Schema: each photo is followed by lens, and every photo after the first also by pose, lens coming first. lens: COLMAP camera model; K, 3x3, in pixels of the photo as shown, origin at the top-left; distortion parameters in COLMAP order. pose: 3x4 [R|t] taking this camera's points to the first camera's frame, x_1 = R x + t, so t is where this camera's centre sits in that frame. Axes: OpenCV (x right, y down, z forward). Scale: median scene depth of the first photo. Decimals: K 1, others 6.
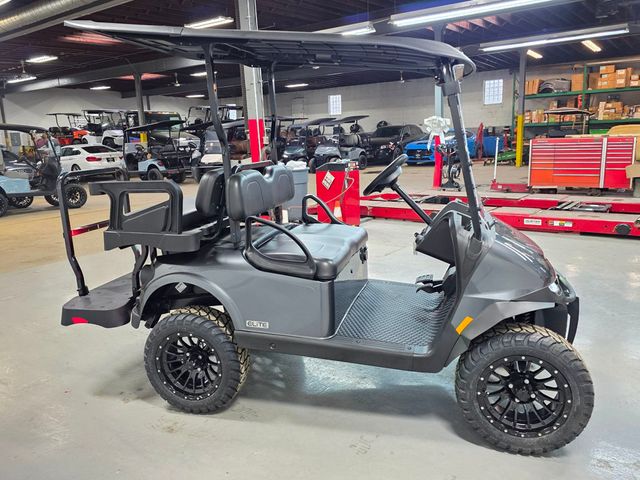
lens RADIAL K [[534.0, 0, 317.5], [0, 534.0, 239.4], [0, 0, 1]] dist [0.079864, -0.091916]
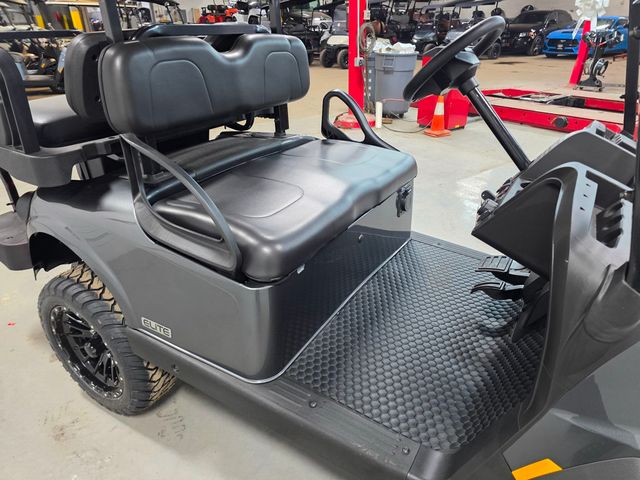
lens RADIAL K [[435.4, 0, 324.7], [0, 435.4, 246.3], [0, 0, 1]] dist [0.027934, -0.019873]
pose [[0.960897, 0.151666, -0.231676, 0.038842], [-0.081400, 0.954409, 0.287188, -0.018271], [0.264671, -0.257099, 0.929435, 0.156769]]
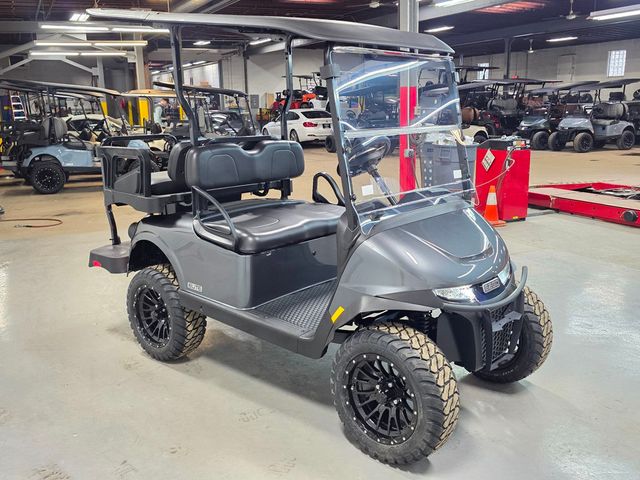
lens RADIAL K [[634.3, 0, 323.6], [0, 634.3, 237.1], [0, 0, 1]] dist [0.067874, 0.000000]
pose [[0.895248, 0.116921, -0.429955, 0.163031], [-0.107151, 0.993133, 0.046962, -0.007202], [0.432493, 0.004028, 0.901628, -0.010853]]
